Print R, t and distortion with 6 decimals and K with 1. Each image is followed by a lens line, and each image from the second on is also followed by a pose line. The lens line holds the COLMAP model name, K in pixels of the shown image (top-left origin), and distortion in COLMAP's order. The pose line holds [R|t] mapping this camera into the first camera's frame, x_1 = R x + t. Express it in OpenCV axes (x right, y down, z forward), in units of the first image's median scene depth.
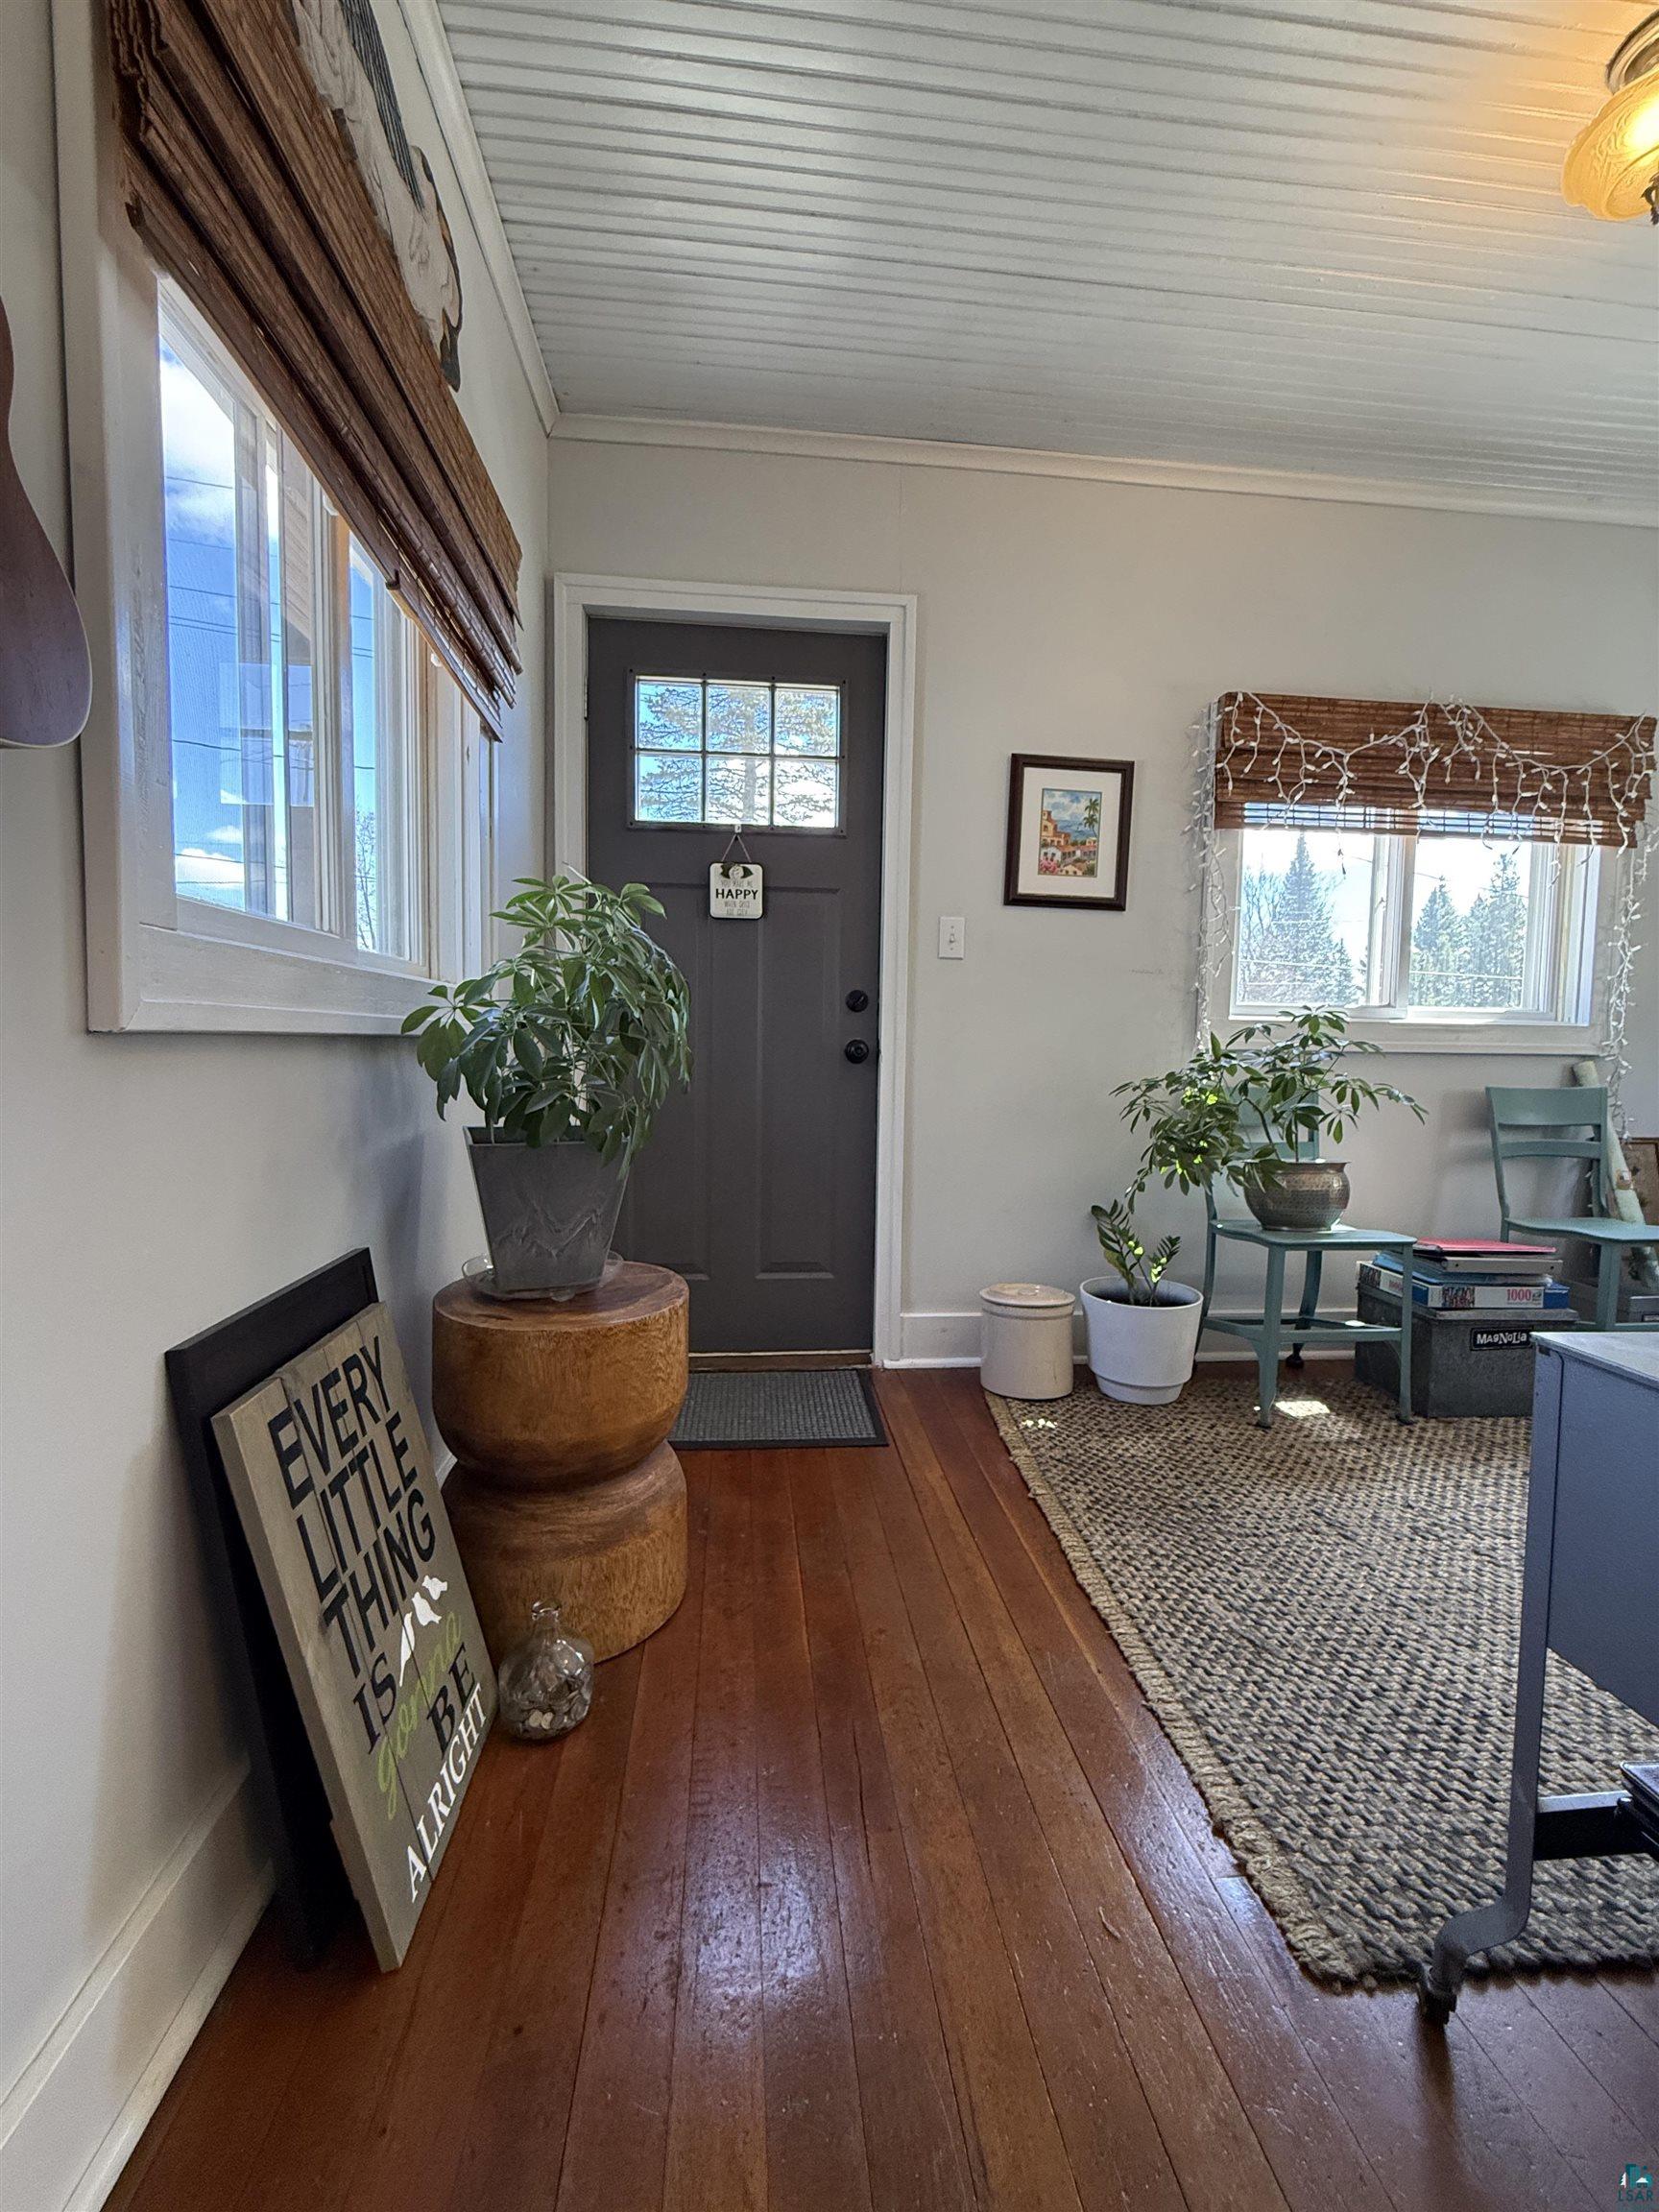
lens RADIAL K [[879.3, 0, 825.3], [0, 879.3, 1099.7], [0, 0, 1]] dist [-0.001224, 0.000057]
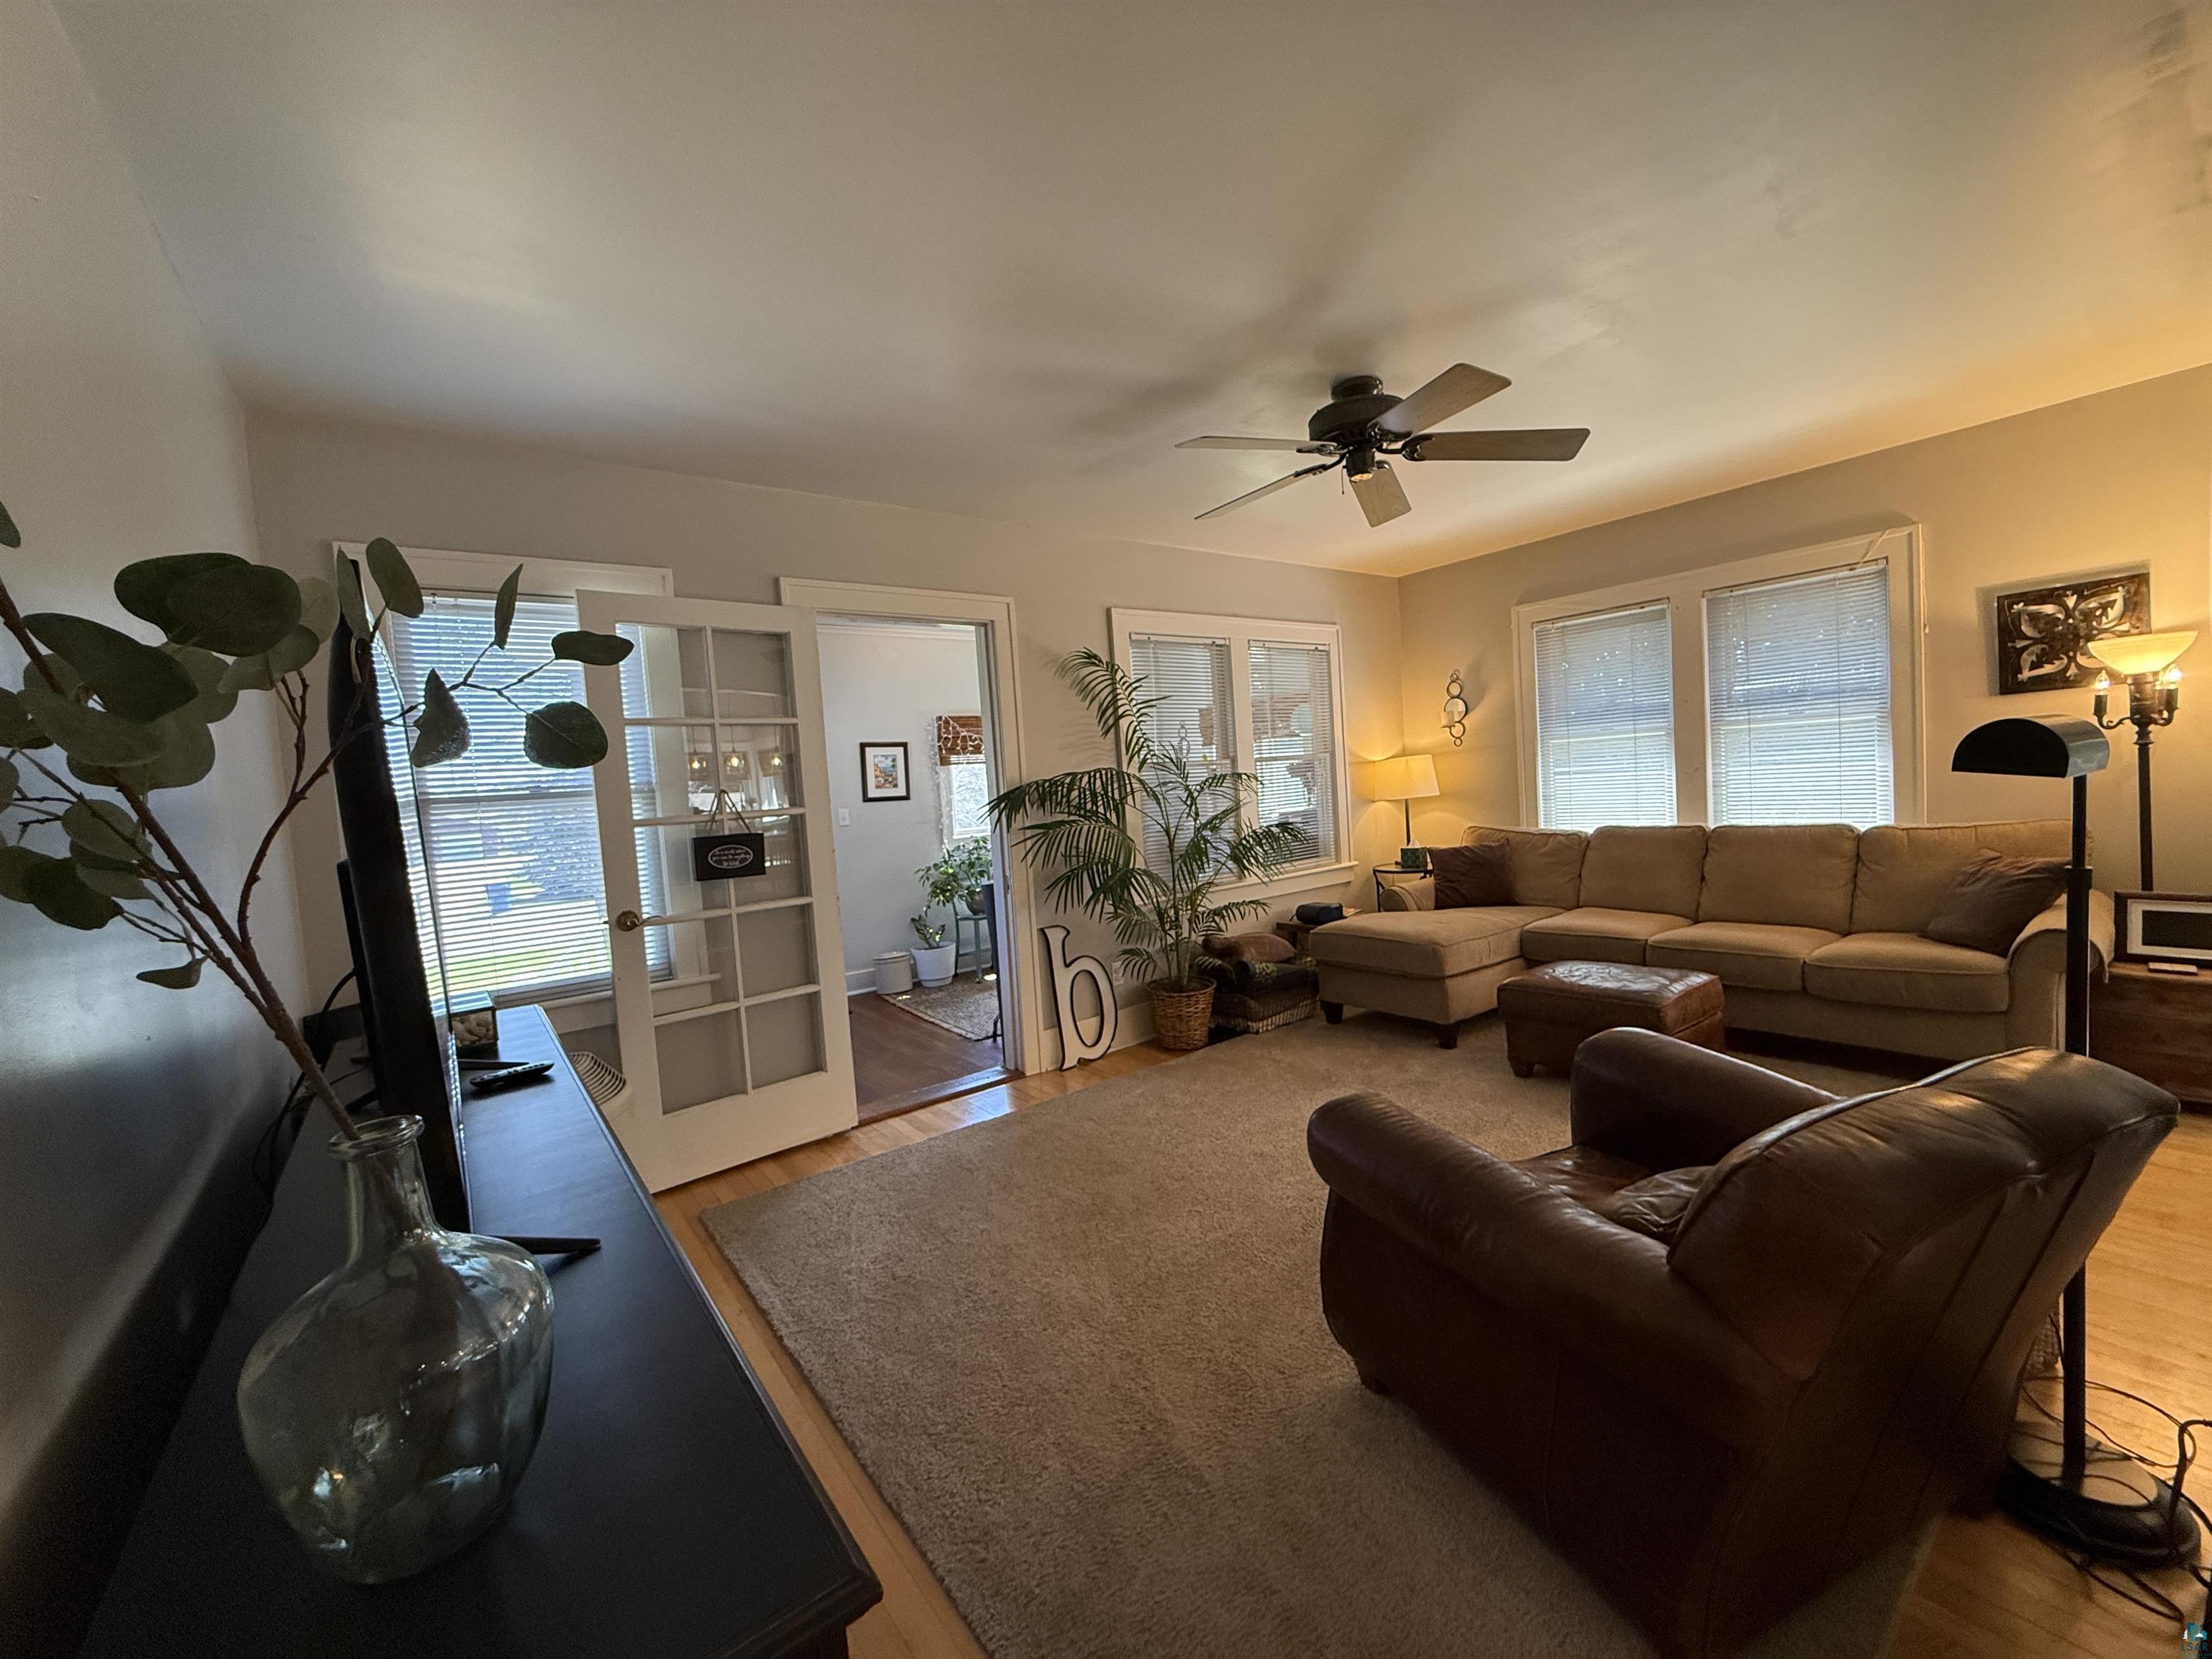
lens RADIAL K [[879.3, 0, 1099.0], [0, 879.3, 833.7], [0, 0, 1]] dist [-0.001224, 0.000057]
pose [[0.854541, -0.104683, 0.508725, -0.518002], [0.113671, 0.993427, 0.013482, -0.095911], [-0.506792, 0.046307, 0.860824, -1.519967]]
